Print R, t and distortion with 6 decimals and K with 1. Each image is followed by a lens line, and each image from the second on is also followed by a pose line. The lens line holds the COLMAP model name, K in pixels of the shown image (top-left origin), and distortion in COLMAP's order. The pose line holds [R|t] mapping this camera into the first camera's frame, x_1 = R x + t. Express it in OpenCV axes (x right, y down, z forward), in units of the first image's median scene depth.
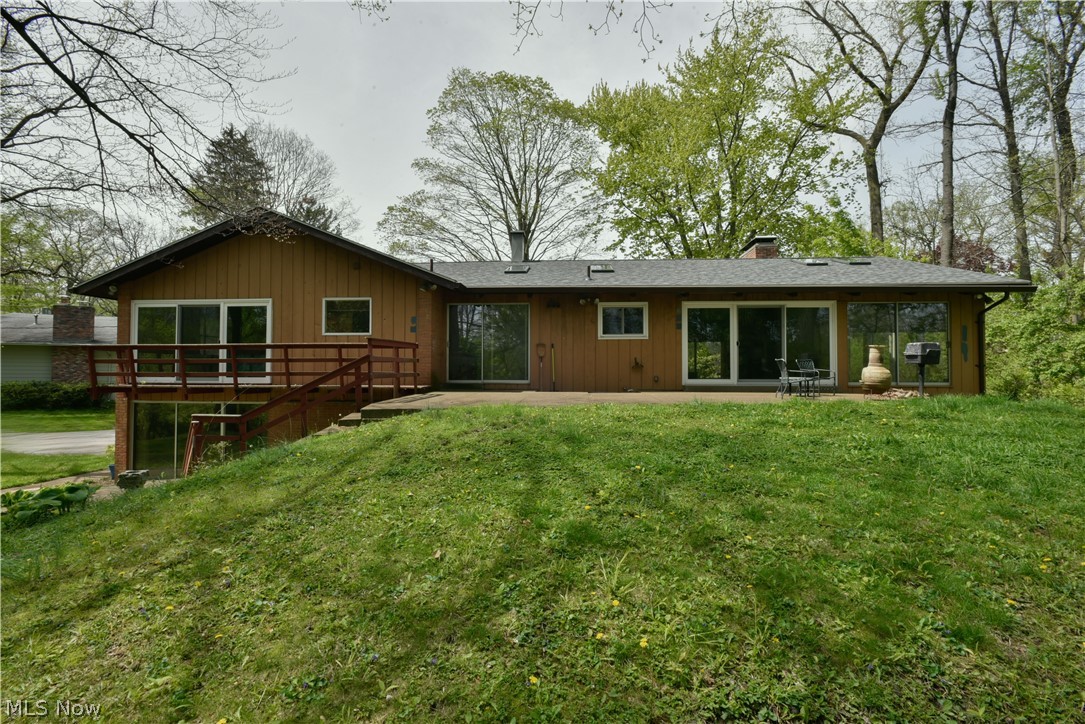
lens RADIAL K [[511.6, 0, 542.4], [0, 511.6, 362.0], [0, 0, 1]] dist [-0.008591, 0.000374]
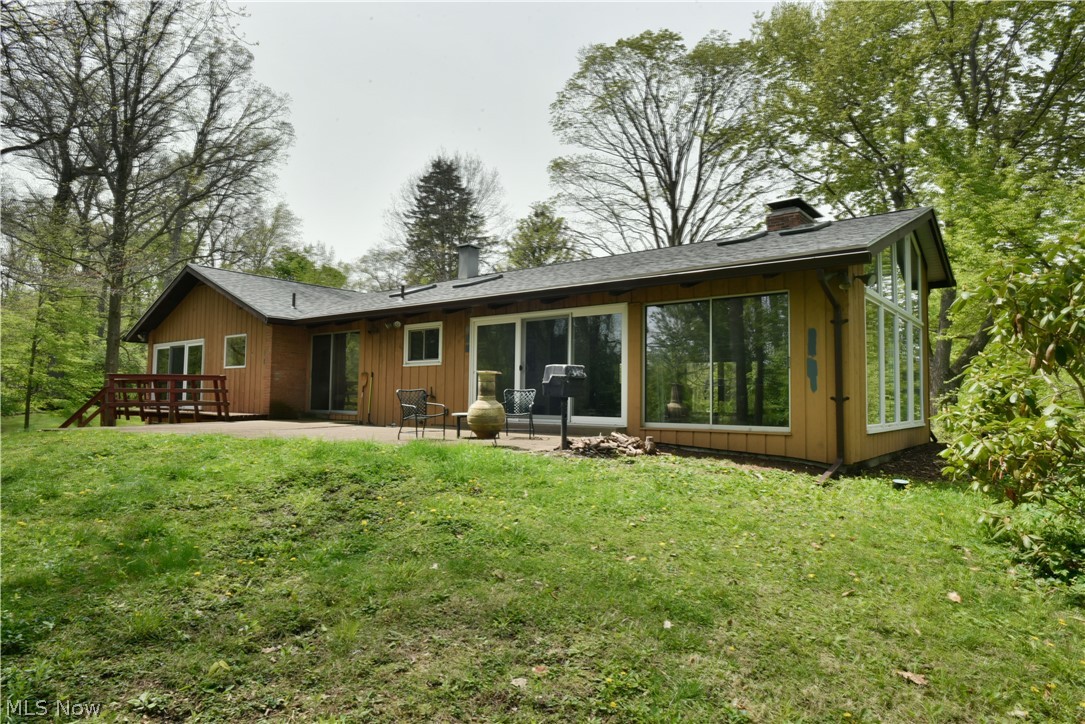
lens RADIAL K [[673.7, 0, 541.4], [0, 673.7, 363.6], [0, 0, 1]] dist [-0.001411, 0.000033]
pose [[0.808340, -0.024943, -0.588187, 0.993881], [-0.002714, 0.998933, -0.046092, 0.003404], [0.588710, 0.038855, 0.807410, 0.197966]]
